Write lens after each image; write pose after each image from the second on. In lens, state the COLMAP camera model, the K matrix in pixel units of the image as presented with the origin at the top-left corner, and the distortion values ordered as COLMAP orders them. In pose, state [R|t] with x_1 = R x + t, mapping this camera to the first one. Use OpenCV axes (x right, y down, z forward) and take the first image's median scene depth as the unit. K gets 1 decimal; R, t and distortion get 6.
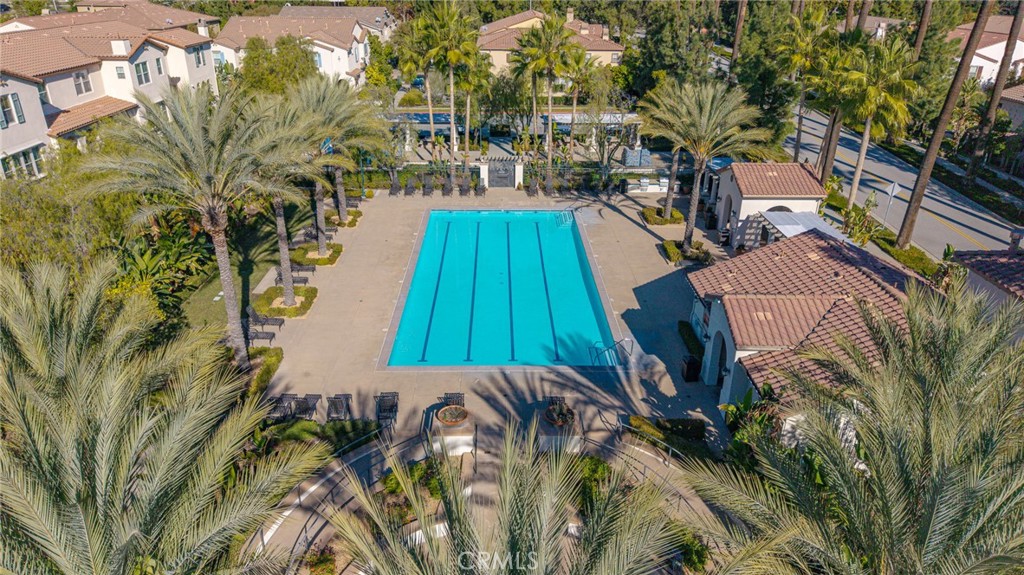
lens RADIAL K [[694.6, 0, 512.0], [0, 694.6, 287.5], [0, 0, 1]] dist [-0.002906, -0.003077]
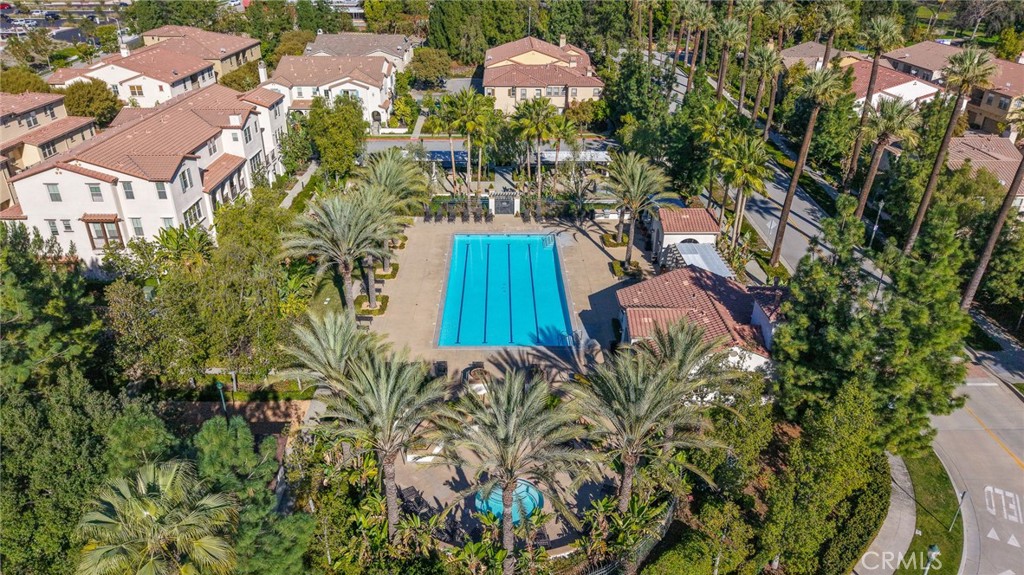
lens RADIAL K [[694.6, 0, 512.0], [0, 694.6, 287.5], [0, 0, 1]] dist [-0.002906, -0.003077]
pose [[0.999994, 0.000212, -0.003552, 0.006240], [-0.000064, 0.999140, 0.041467, -0.070627], [0.003558, -0.041466, 0.999134, -0.487473]]
